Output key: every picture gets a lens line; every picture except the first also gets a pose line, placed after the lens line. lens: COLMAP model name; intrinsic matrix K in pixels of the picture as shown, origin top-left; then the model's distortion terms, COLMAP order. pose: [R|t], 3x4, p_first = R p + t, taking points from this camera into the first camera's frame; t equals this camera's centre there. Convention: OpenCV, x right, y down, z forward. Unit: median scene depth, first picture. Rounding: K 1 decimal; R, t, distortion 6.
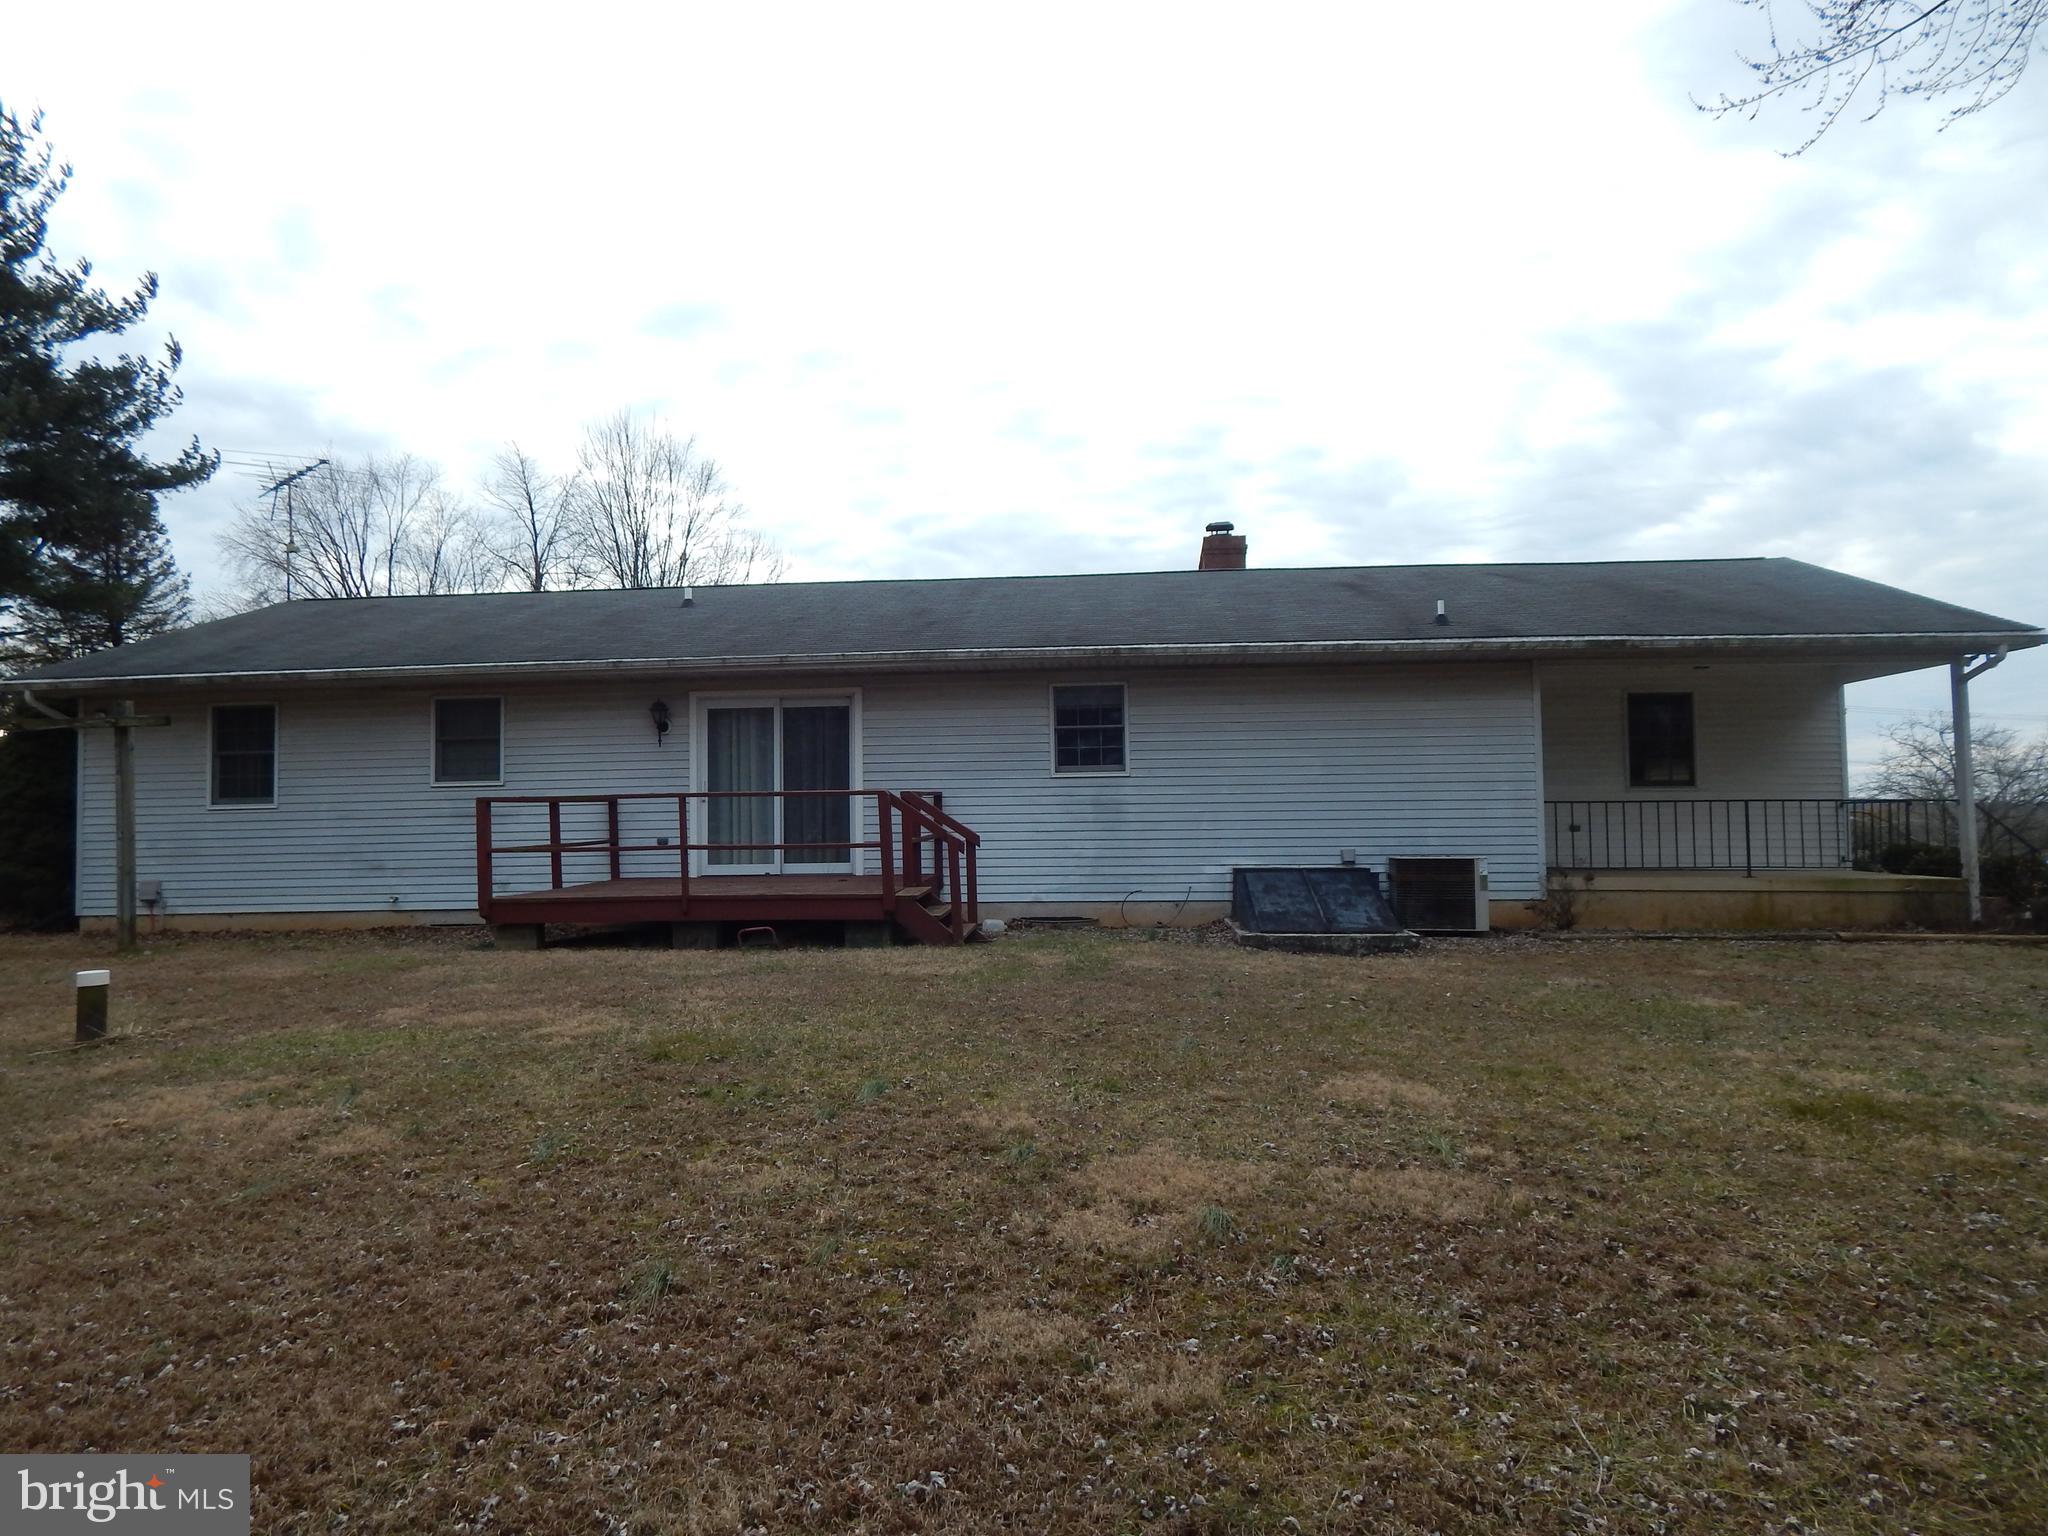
lens RADIAL K [[1320.7, 0, 1017.8], [0, 1320.7, 751.5], [0, 0, 1]] dist [-0.016635, 0.000928]
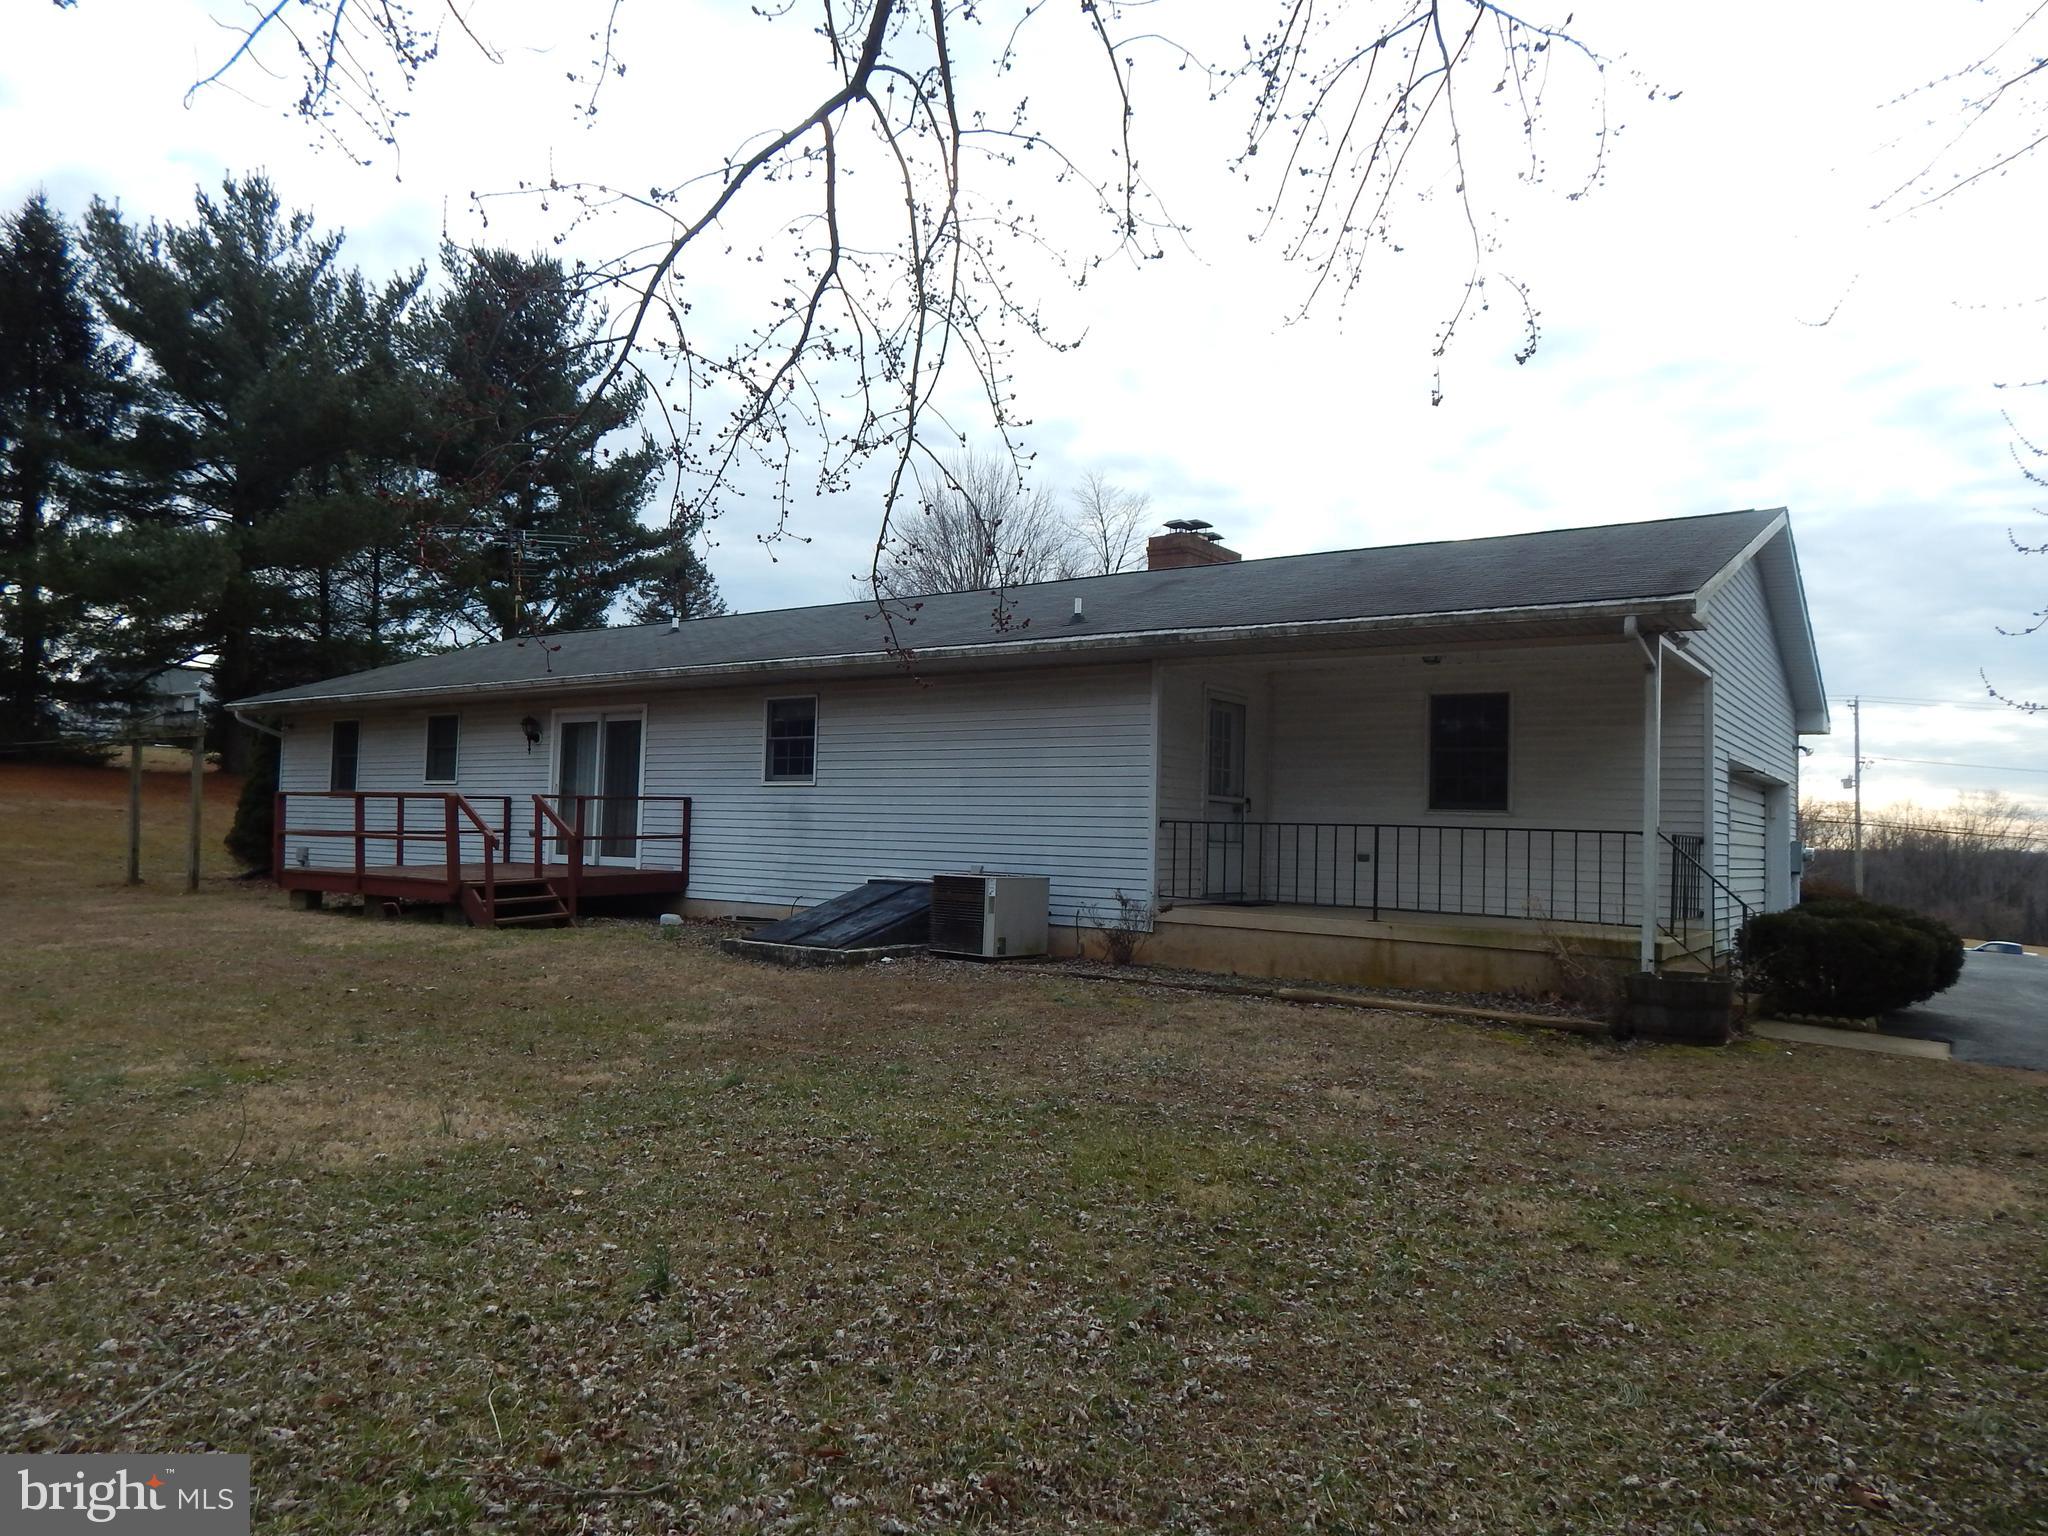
lens RADIAL K [[1326.3, 0, 1024.0], [0, 1326.3, 768.0], [0, 0, 1]] dist [-0.001099, 0.000445]
pose [[0.873626, 0.007900, -0.486534, 0.727650], [-0.008727, 0.999962, 0.000567, 0.003071], [0.486520, 0.003751, 0.873661, 0.176190]]
